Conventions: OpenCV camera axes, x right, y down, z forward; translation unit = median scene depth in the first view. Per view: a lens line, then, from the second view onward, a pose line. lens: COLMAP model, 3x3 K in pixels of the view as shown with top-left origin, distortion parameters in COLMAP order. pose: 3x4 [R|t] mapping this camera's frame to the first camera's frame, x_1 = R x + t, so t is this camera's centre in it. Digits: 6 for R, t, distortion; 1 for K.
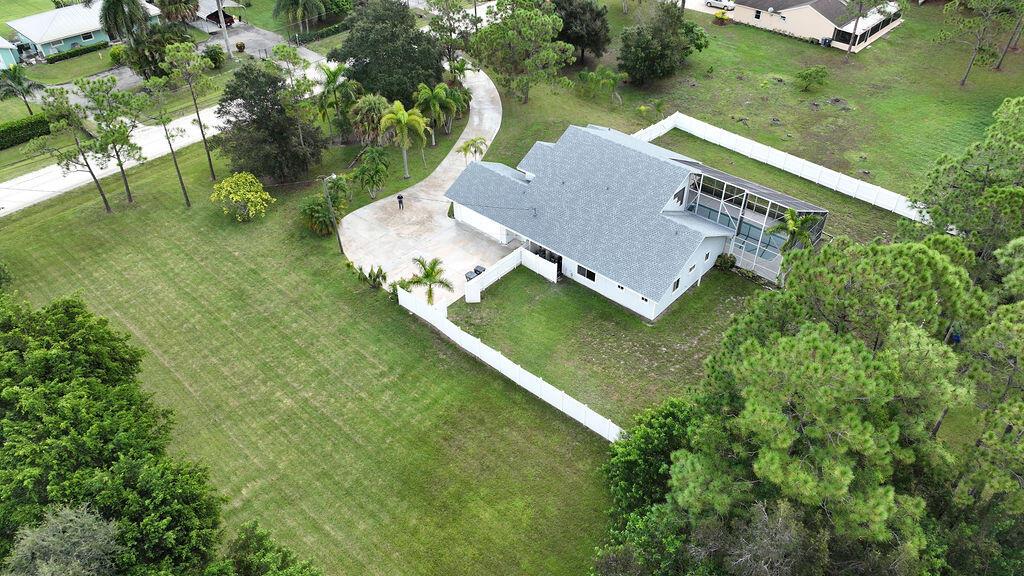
lens RADIAL K [[740.7, 0, 520.0], [0, 740.7, 288.7], [0, 0, 1]] dist [0.005057, -0.000019]
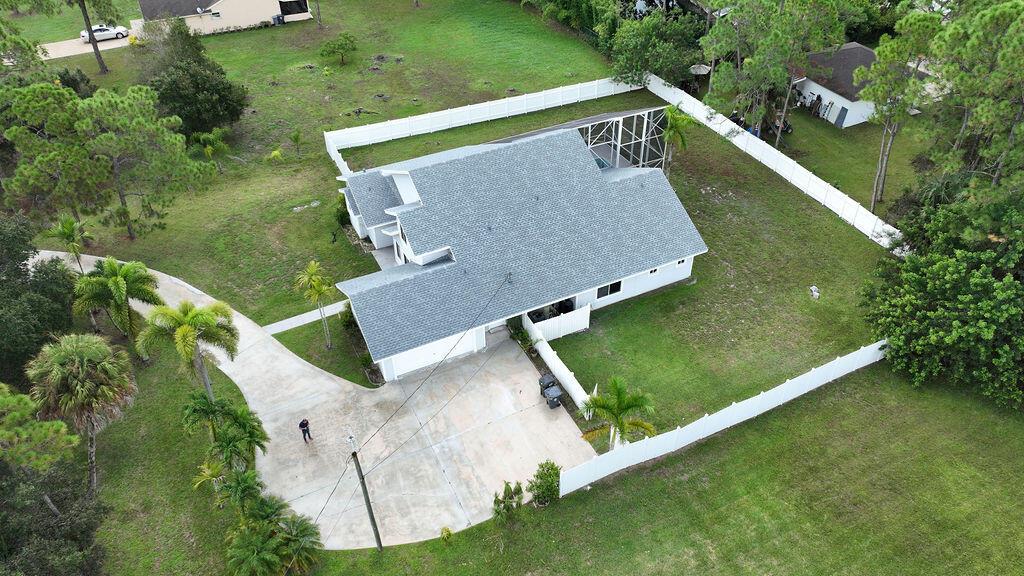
lens RADIAL K [[740.7, 0, 520.0], [0, 740.7, 288.7], [0, 0, 1]] dist [0.005057, -0.000019]
pose [[0.373407, -0.583182, 0.721434, -0.421377], [0.588338, 0.750151, 0.301878, -0.257870], [-0.717235, 0.311724, 0.623220, 0.462032]]
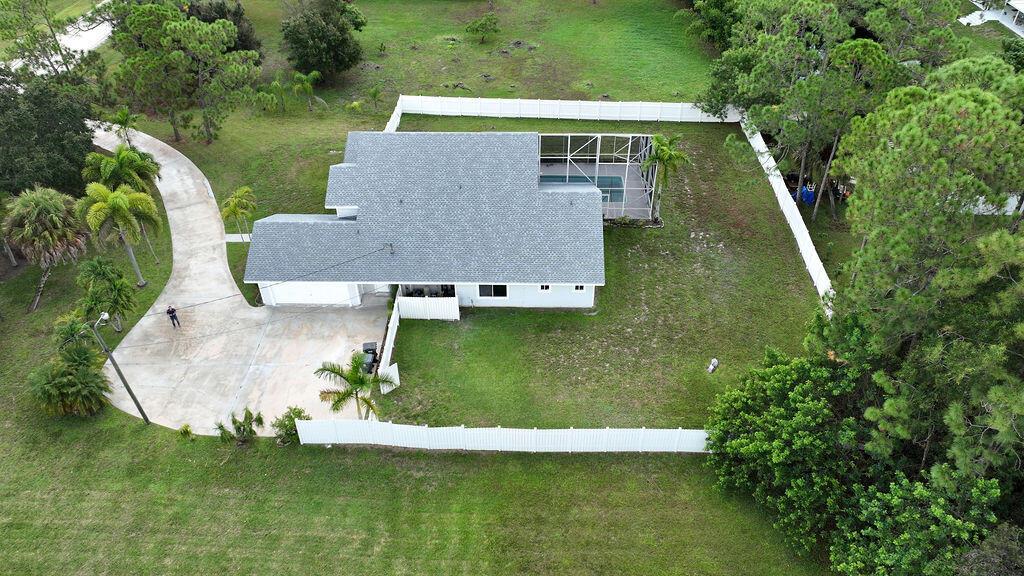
lens RADIAL K [[740.7, 0, 520.0], [0, 740.7, 288.7], [0, 0, 1]] dist [0.005057, -0.000019]
pose [[0.762526, -0.405496, 0.504109, -0.236206], [0.408227, 0.906066, 0.111329, -0.081506], [-0.501900, 0.120900, 0.856434, 0.239768]]
